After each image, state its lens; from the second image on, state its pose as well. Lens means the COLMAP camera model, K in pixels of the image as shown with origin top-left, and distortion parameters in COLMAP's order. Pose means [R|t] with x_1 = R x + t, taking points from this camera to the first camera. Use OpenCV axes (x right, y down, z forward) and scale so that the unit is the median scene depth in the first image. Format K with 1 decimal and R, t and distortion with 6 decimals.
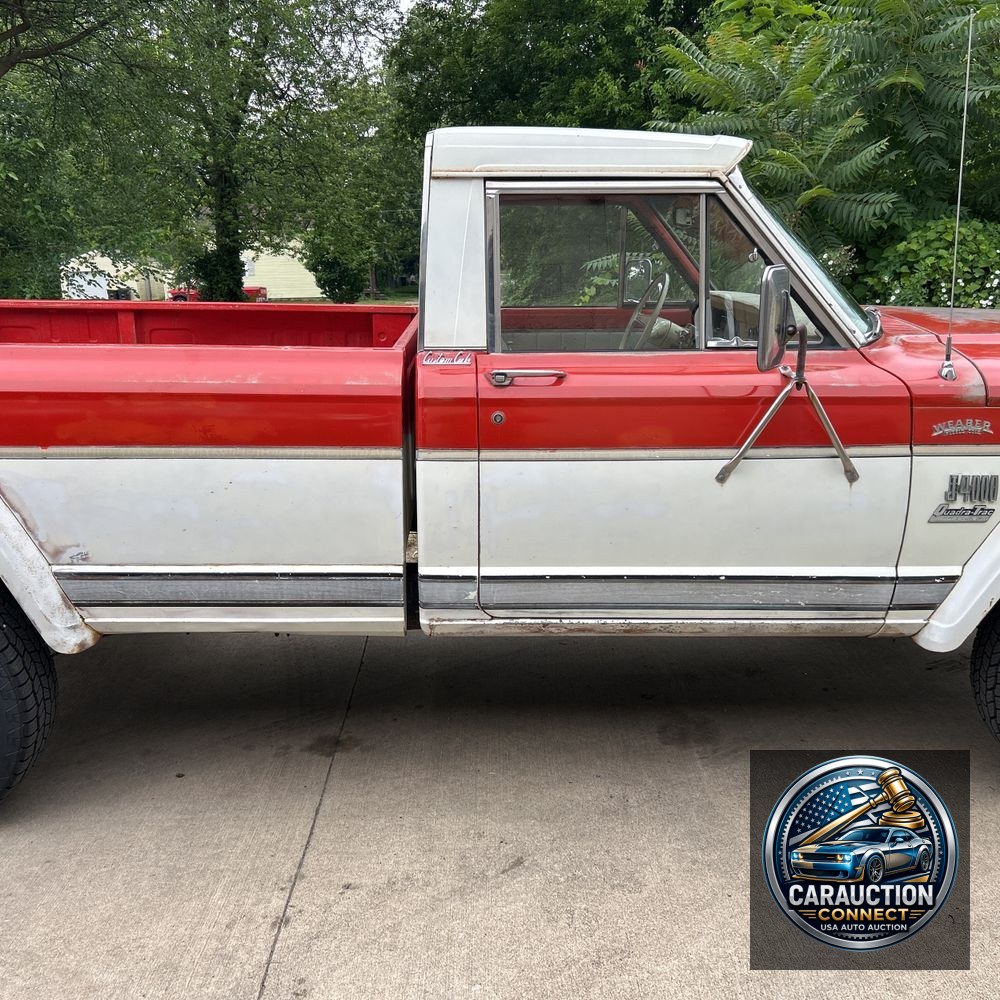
lens RADIAL K [[1017.6, 0, 494.5], [0, 1017.6, 497.1], [0, 0, 1]] dist [0.026257, 0.000000]
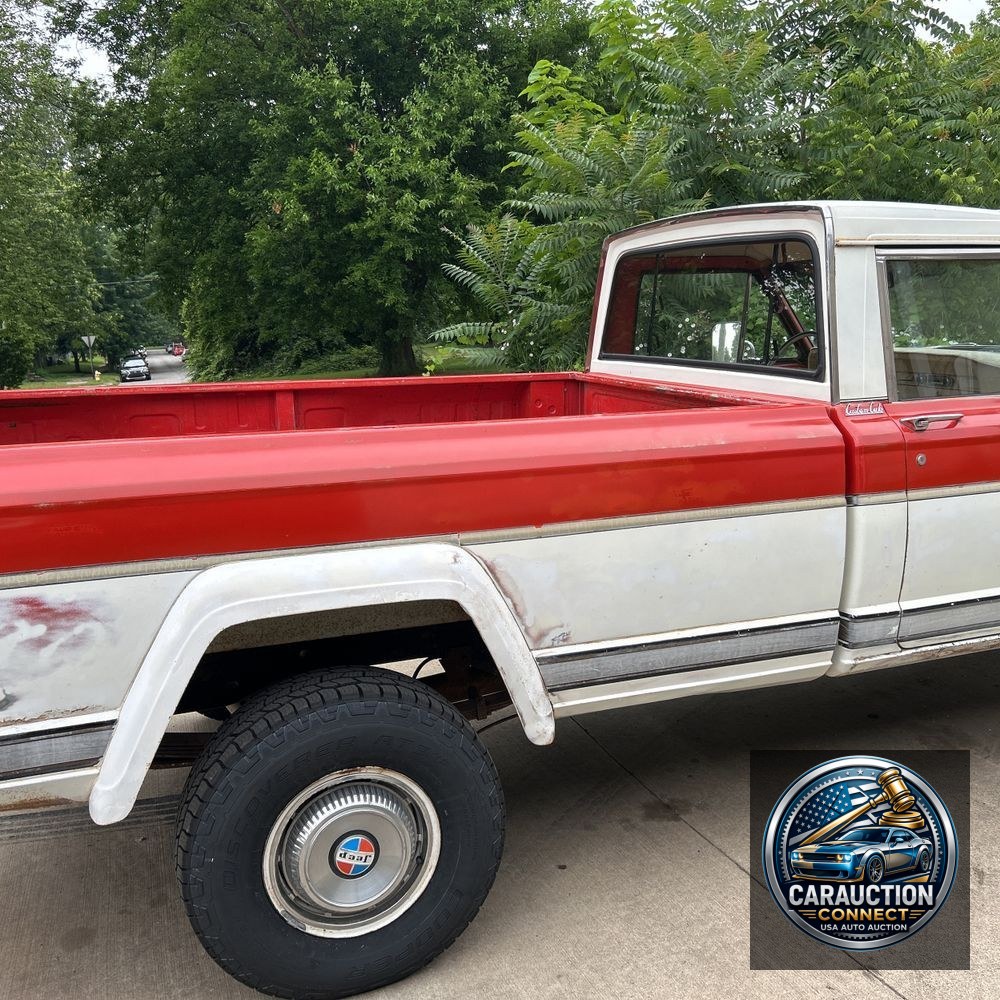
lens RADIAL K [[1017.6, 0, 485.6], [0, 1017.6, 481.6], [0, 0, 1]] dist [0.026257, 0.000000]
pose [[0.944871, -0.078784, 0.317825, -0.754970], [0.104771, 0.992337, -0.065493, -0.031496], [-0.310230, 0.095181, 0.945885, 0.109778]]
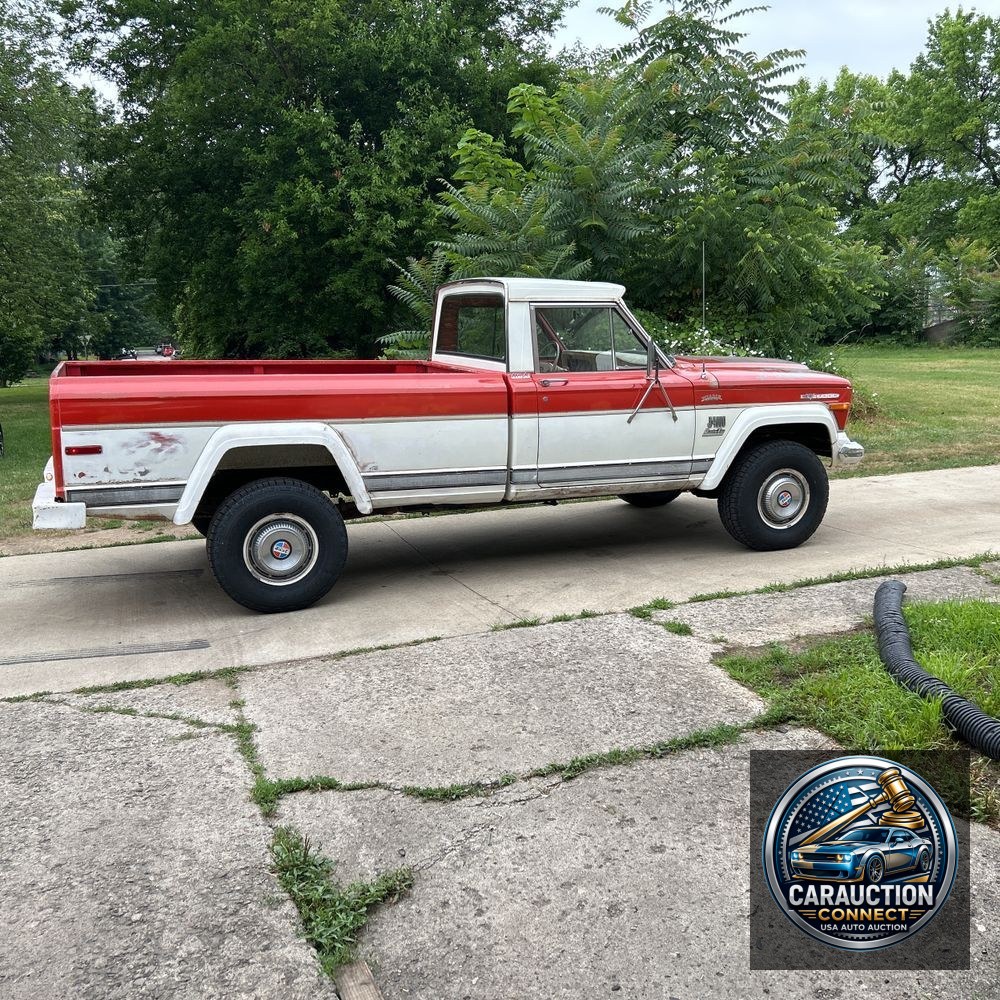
lens RADIAL K [[1017.6, 0, 499.7], [0, 1017.6, 488.7], [0, 0, 1]] dist [0.026257, 0.000000]
pose [[0.937676, -0.059253, 0.342421, -0.901112], [0.086507, 0.994137, -0.064863, 0.269282], [-0.336571, 0.090442, 0.937305, -1.158759]]
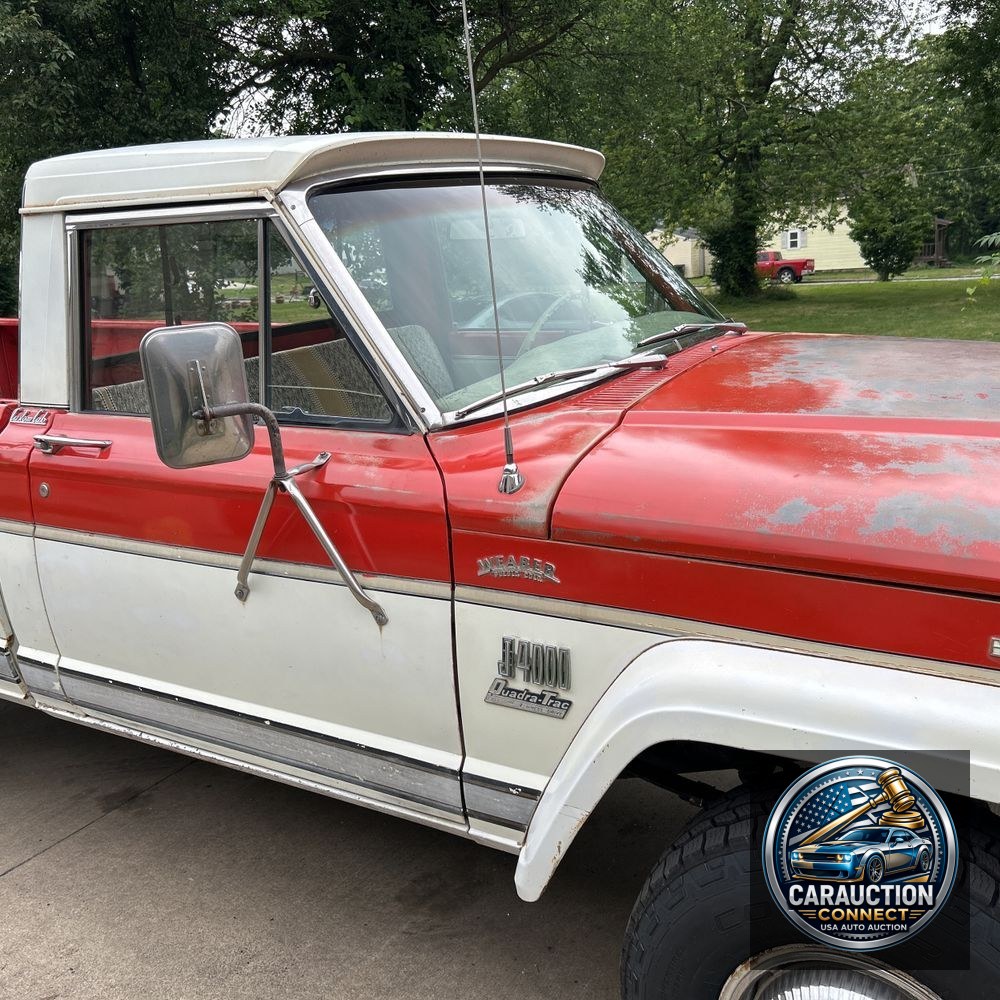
lens RADIAL K [[1017.6, 0, 515.1], [0, 1017.6, 472.1], [0, 0, 1]] dist [0.026257, 0.000000]
pose [[0.860534, 0.077354, -0.503486, 0.752700], [-0.074844, 0.996876, 0.025236, -0.139874], [0.503865, 0.015967, 0.863635, 0.435138]]
